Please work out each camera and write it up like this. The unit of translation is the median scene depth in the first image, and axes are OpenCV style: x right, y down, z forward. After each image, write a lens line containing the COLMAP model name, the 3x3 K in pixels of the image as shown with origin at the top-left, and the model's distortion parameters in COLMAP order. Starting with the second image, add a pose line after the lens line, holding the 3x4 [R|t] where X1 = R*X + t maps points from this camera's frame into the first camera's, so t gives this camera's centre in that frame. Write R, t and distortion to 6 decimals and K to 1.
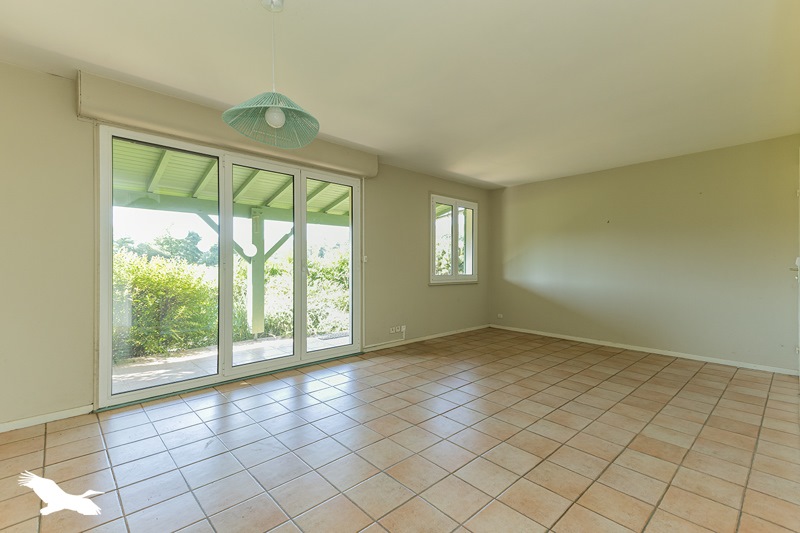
lens RADIAL K [[352.7, 0, 395.1], [0, 352.7, 265.1], [0, 0, 1]] dist [0.036418, -0.000135]
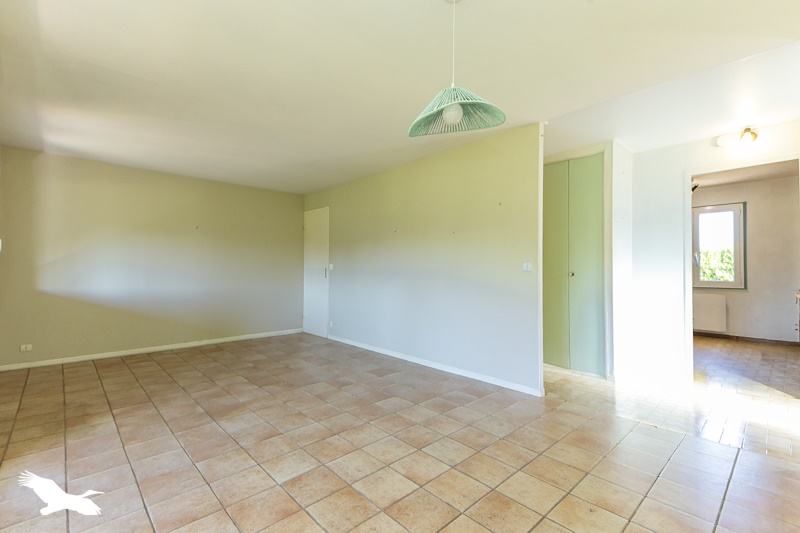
lens RADIAL K [[352.7, 0, 395.1], [0, 352.7, 265.1], [0, 0, 1]] dist [0.036418, -0.000135]
pose [[-0.005273, 0.014780, 0.999877, -0.584572], [-0.001764, 0.999889, -0.014789, 0.005522], [-0.999985, -0.001842, -0.005247, 0.543312]]
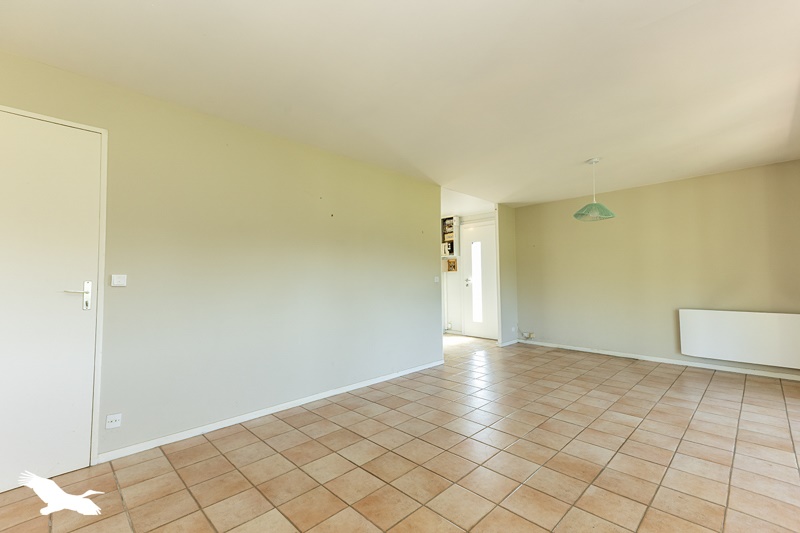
lens RADIAL K [[352.7, 0, 395.1], [0, 352.7, 265.1], [0, 0, 1]] dist [0.036418, -0.000135]
pose [[-0.999113, 0.005335, -0.041772, 0.432851], [0.007124, 0.999059, -0.042788, -0.002689], [0.041504, -0.043048, -0.998211, 1.429170]]
